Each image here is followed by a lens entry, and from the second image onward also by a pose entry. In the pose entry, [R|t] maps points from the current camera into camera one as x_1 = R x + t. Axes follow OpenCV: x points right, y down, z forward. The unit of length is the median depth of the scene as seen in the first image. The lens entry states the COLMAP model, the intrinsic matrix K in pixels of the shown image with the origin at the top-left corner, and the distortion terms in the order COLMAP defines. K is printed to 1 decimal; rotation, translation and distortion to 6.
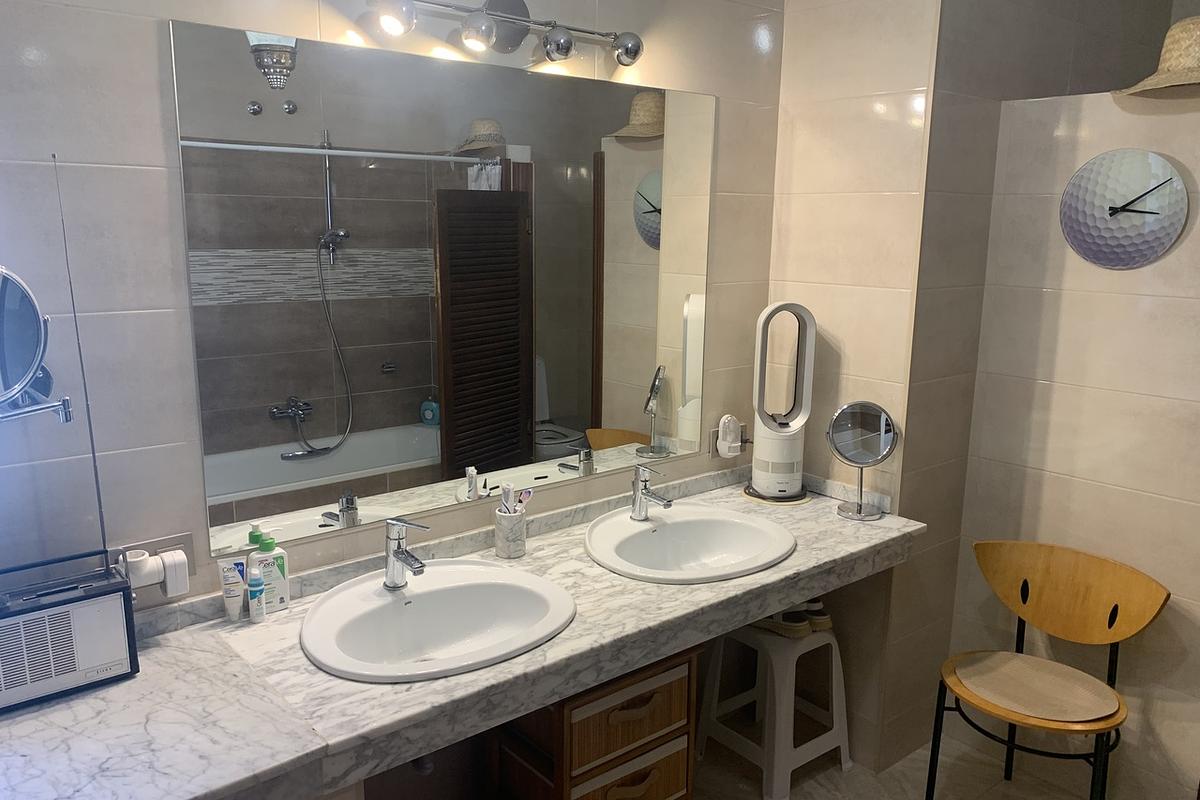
lens RADIAL K [[915.6, 0, 603.2], [0, 915.6, 407.5], [0, 0, 1]] dist [0.043467, -0.056346]
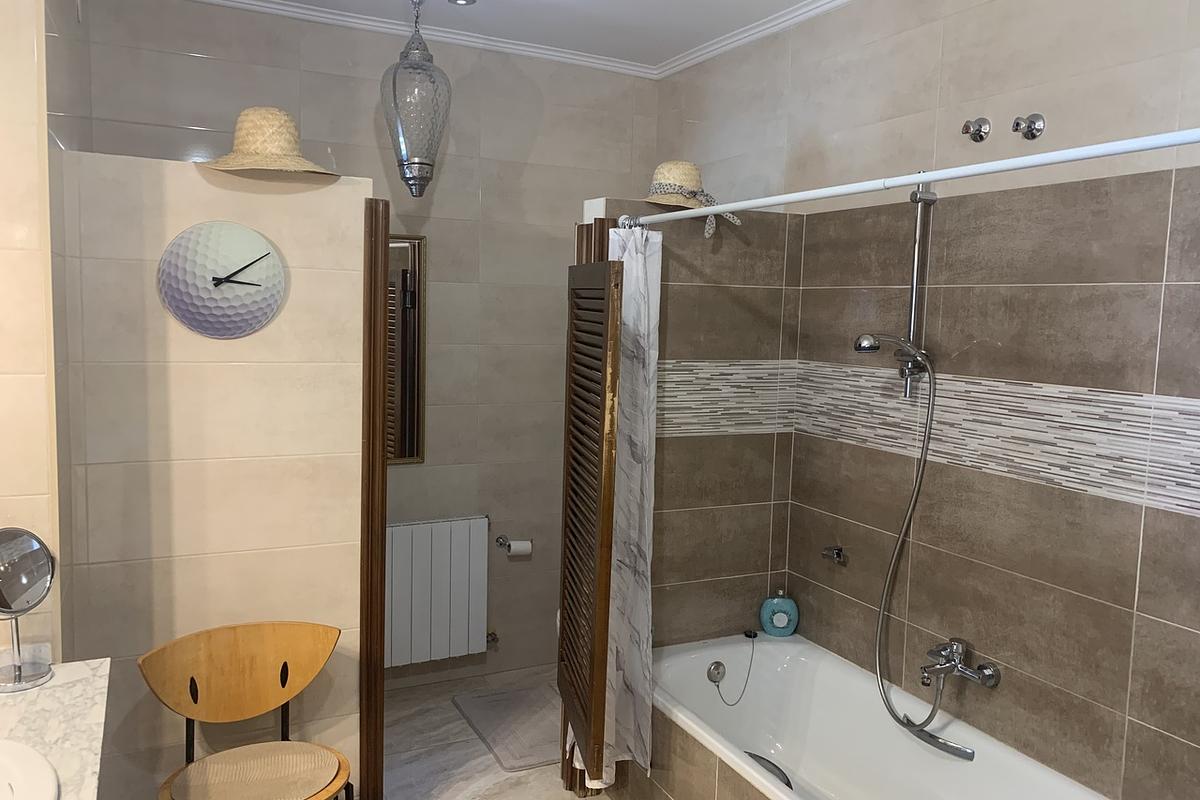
lens RADIAL K [[915.6, 0, 601.1], [0, 915.6, 390.2], [0, 0, 1]] dist [0.043467, -0.056346]
pose [[0.254562, -0.092992, 0.962575, -0.313366], [0.166430, 0.984727, 0.051118, -0.078176], [-0.952628, 0.147189, 0.266151, 0.353082]]
